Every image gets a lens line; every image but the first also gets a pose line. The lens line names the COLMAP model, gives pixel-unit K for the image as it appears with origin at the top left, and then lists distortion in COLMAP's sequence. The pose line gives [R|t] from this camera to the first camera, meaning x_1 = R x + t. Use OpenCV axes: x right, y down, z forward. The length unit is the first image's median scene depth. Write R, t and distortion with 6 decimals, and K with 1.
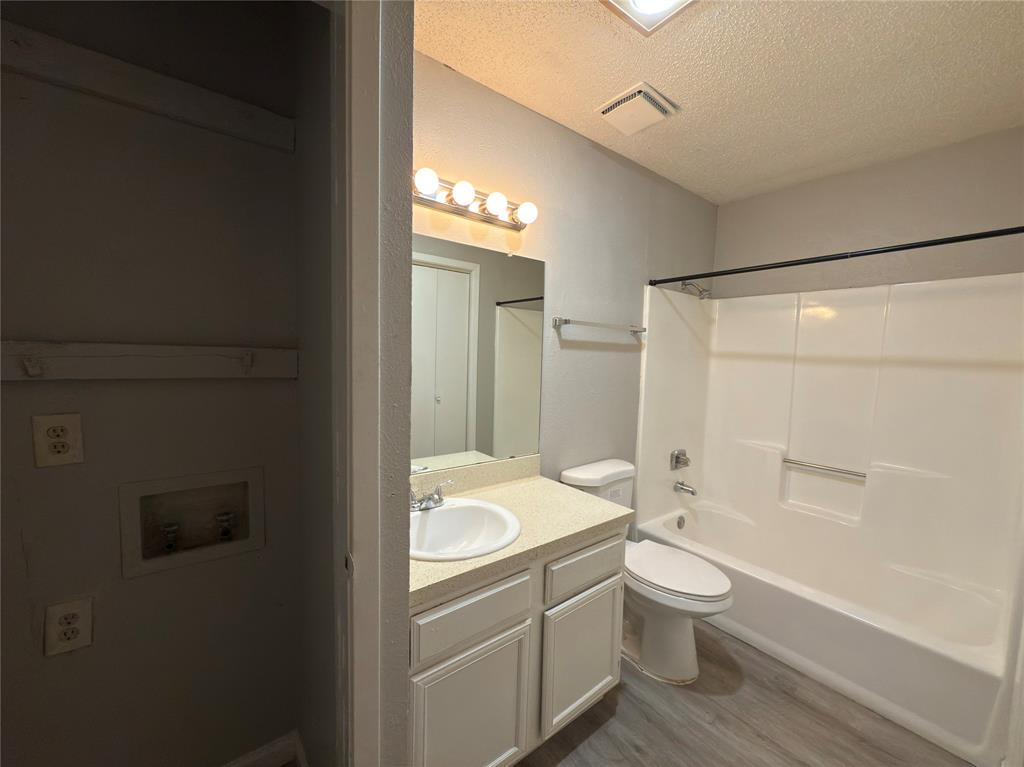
lens RADIAL K [[406.2, 0, 511.7], [0, 406.2, 382.2], [0, 0, 1]] dist [-0.001891, 0.000319]
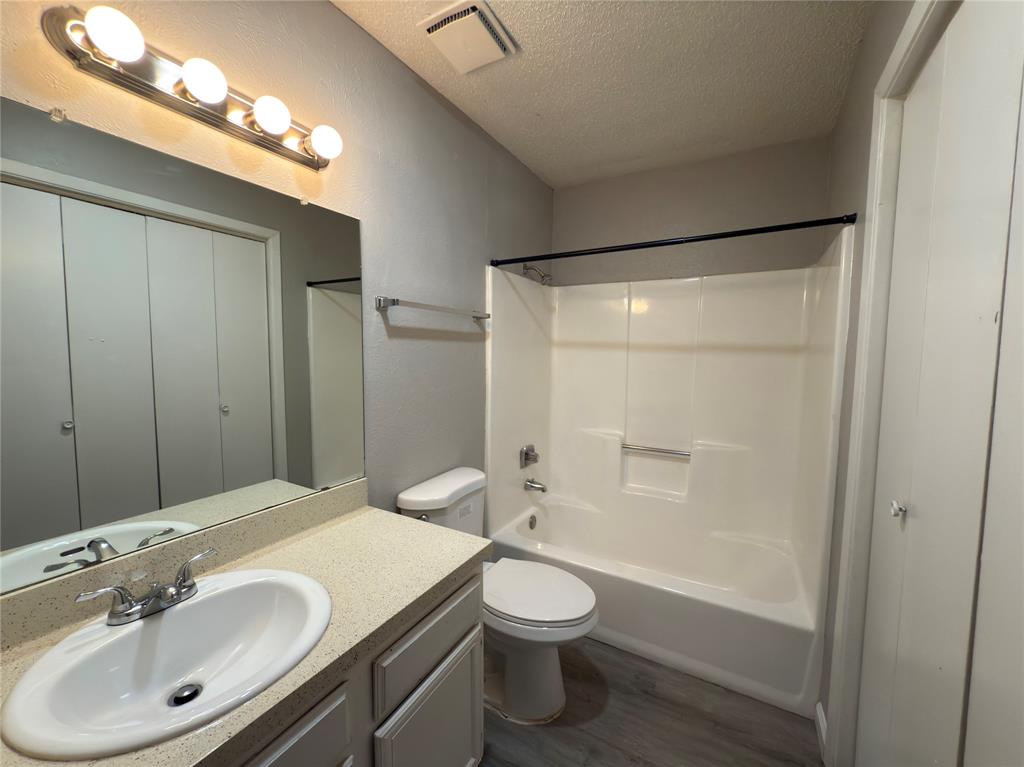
lens RADIAL K [[406.2, 0, 511.7], [0, 406.2, 382.2], [0, 0, 1]] dist [-0.001891, 0.000319]
pose [[0.924817, -0.048760, 0.377273, 0.041387], [0.042288, 0.998782, 0.025425, -0.007489], [-0.378054, -0.007560, 0.925753, 0.193805]]
